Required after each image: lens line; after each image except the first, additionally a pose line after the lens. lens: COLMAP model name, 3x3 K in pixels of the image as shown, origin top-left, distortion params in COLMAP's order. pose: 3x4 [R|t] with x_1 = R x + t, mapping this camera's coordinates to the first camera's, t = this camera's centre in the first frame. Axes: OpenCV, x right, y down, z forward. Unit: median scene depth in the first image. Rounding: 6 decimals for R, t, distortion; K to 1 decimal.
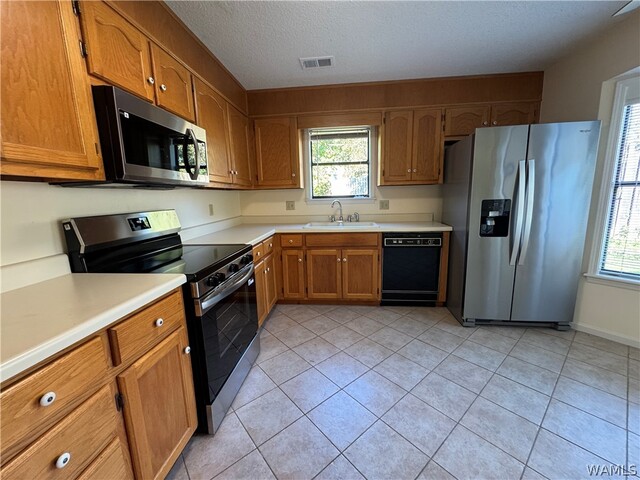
lens RADIAL K [[255.1, 0, 319.3], [0, 255.1, 242.1], [0, 0, 1]] dist [-0.007308, 0.000669]
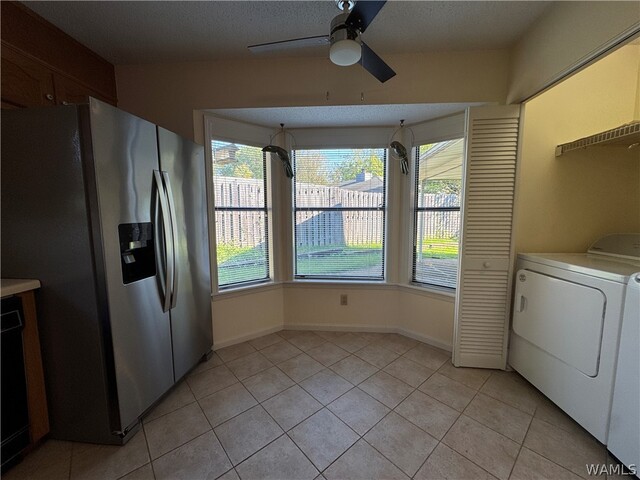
lens RADIAL K [[255.1, 0, 320.2], [0, 255.1, 240.8], [0, 0, 1]] dist [-0.007308, 0.000669]
pose [[-0.043351, -0.075715, 0.996187, 0.024411], [0.168913, 0.982214, 0.082004, -0.096843], [-0.984677, 0.171824, -0.029791, 0.560729]]
